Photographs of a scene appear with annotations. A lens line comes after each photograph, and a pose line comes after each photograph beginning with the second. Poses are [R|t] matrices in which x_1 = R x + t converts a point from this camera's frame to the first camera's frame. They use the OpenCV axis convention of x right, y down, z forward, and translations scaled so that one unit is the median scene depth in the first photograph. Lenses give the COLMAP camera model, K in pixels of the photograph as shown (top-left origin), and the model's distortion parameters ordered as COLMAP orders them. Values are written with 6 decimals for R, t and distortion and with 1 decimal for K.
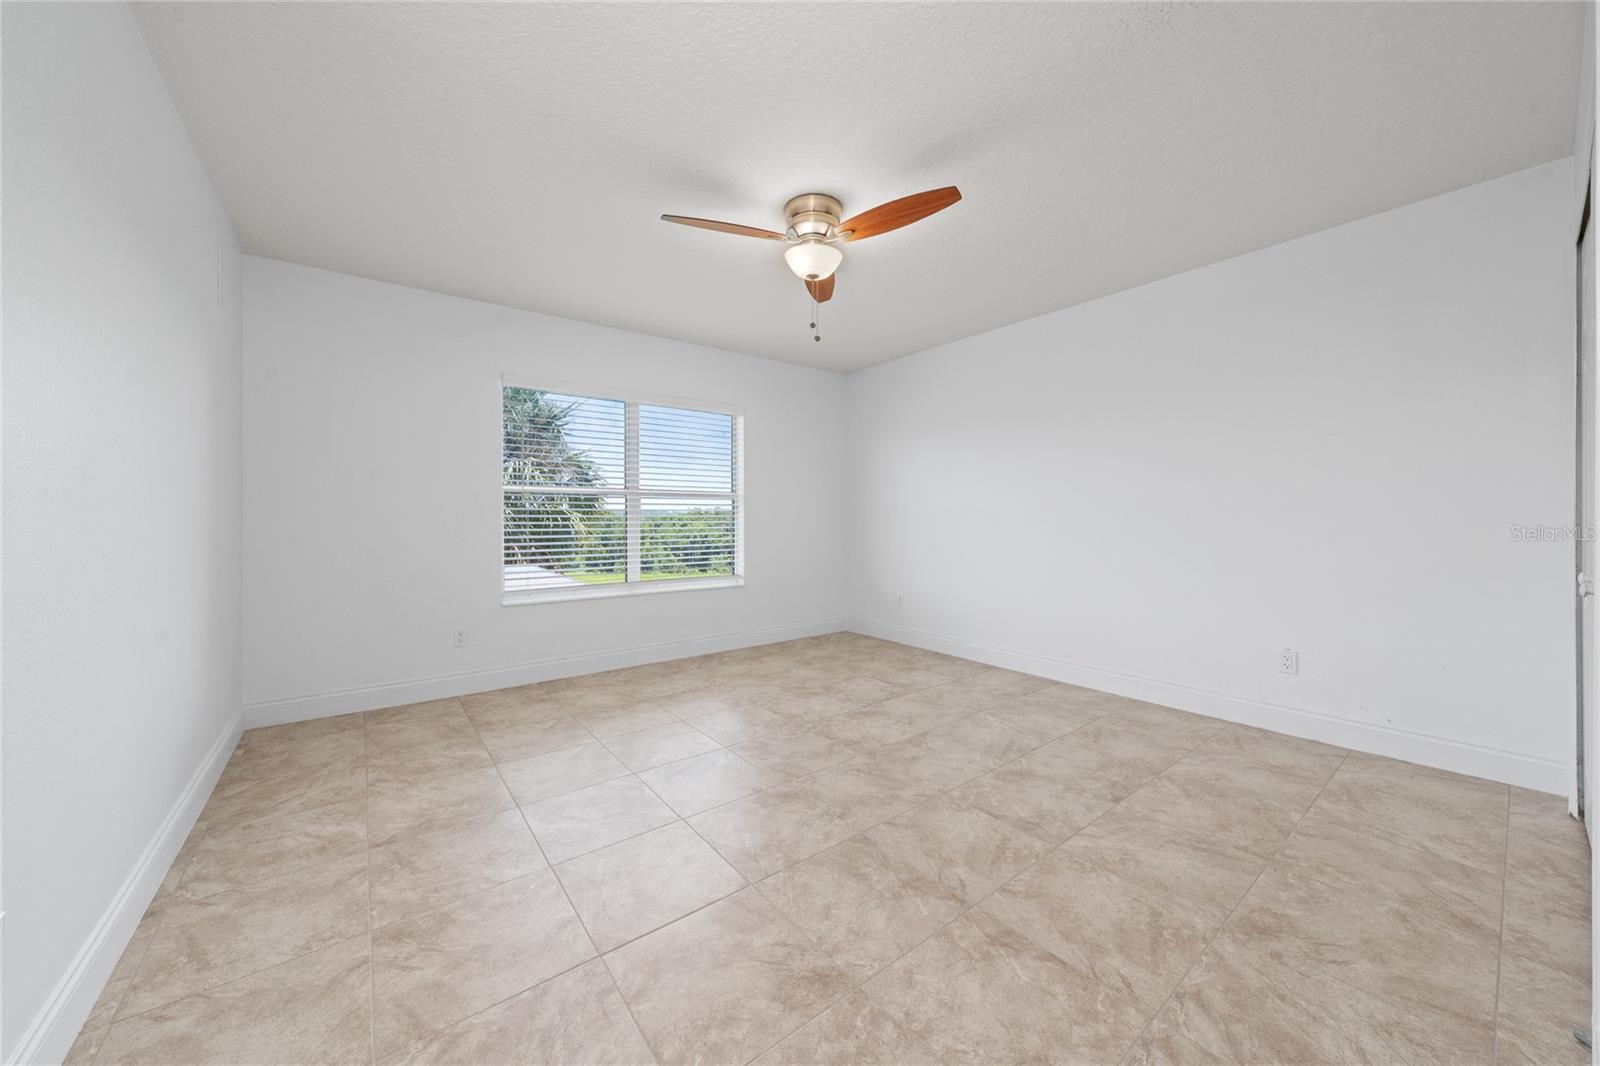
lens RADIAL K [[549.7, 0, 800.0], [0, 549.7, 533.0], [0, 0, 1]] dist [0.000351, -0.000077]
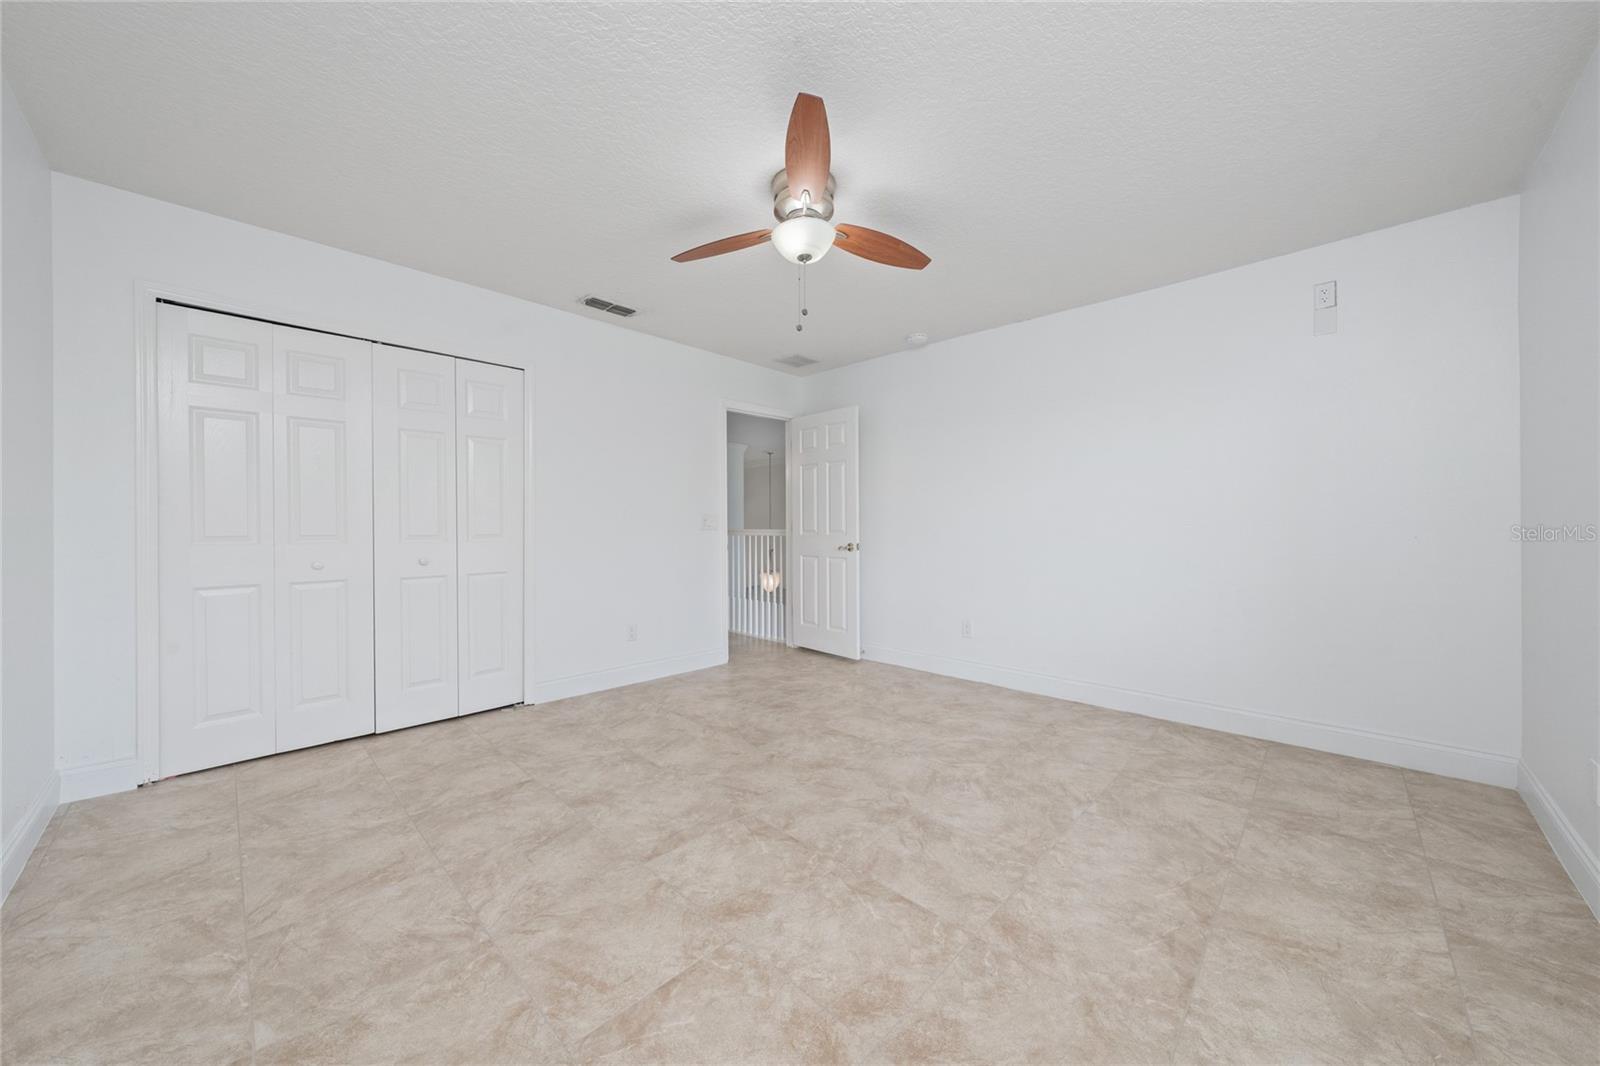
lens RADIAL K [[549.7, 0, 800.0], [0, 549.7, 533.0], [0, 0, 1]] dist [0.000351, -0.000077]
pose [[-0.989695, 0.004444, -0.143125, 0.162220], [-0.001325, 0.999191, 0.040189, -0.055597], [0.143188, 0.039964, -0.988888, 1.896385]]
